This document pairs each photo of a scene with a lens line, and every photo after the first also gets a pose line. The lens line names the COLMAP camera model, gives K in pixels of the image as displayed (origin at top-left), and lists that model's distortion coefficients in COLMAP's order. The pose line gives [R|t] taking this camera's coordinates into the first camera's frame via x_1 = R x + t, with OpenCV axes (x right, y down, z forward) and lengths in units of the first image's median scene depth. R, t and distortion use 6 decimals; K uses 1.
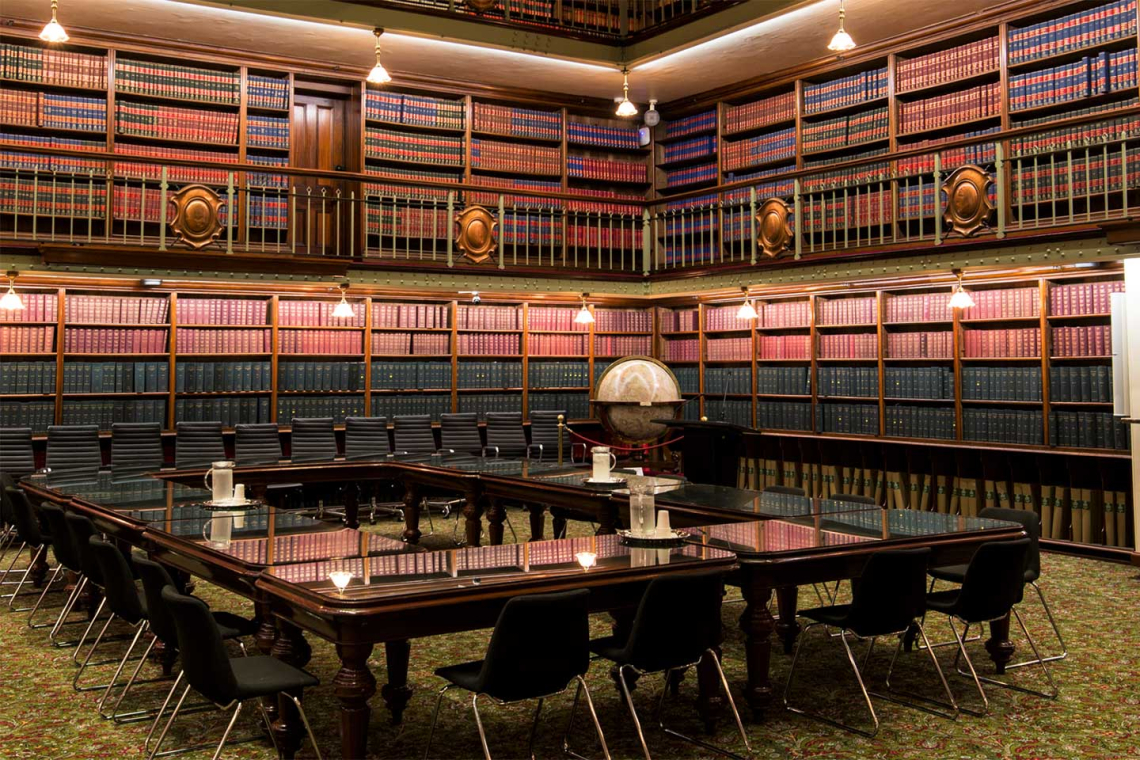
lens RADIAL K [[1239.8, 0, 515.8], [0, 1239.8, 291.8], [0, 0, 1]] dist [0.028672, 0.011190]
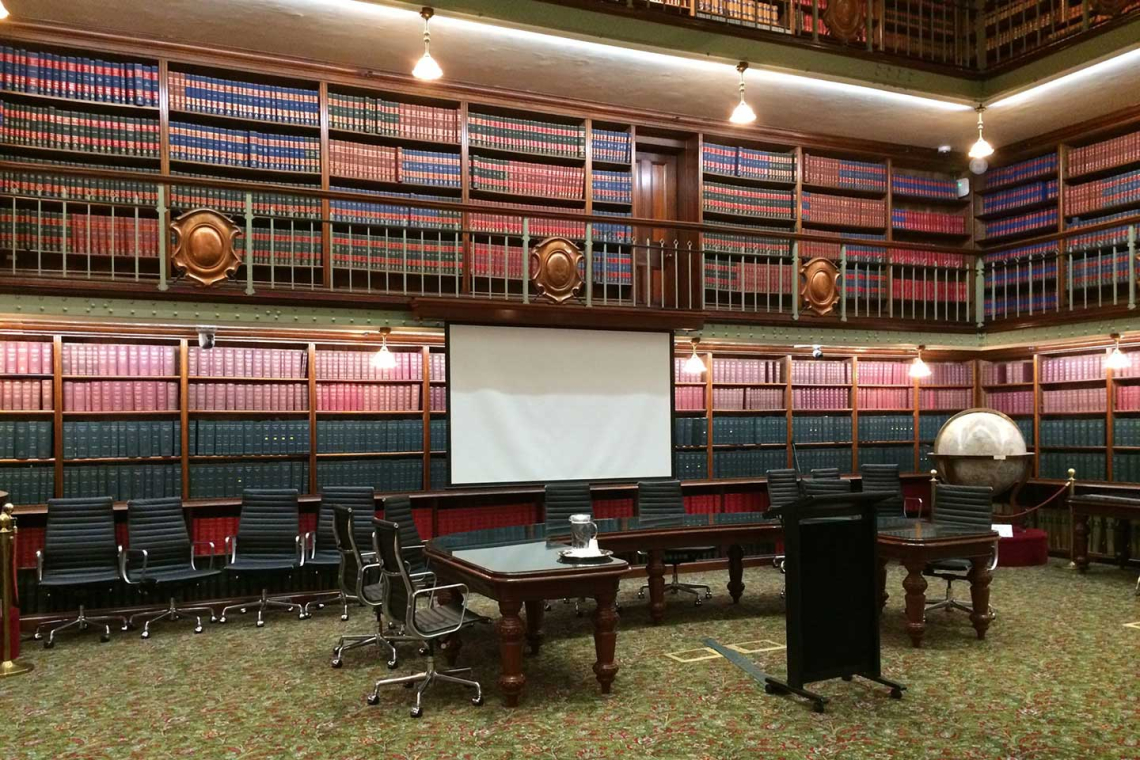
lens RADIAL K [[968.7, 0, 567.8], [0, 968.7, 426.6], [0, 0, 1]] dist [0.069268, -0.086665]
pose [[0.993873, -0.009459, -0.110125, -0.144969], [0.016398, 0.997924, 0.062275, 0.013118], [0.109307, -0.063699, 0.991965, 0.205646]]
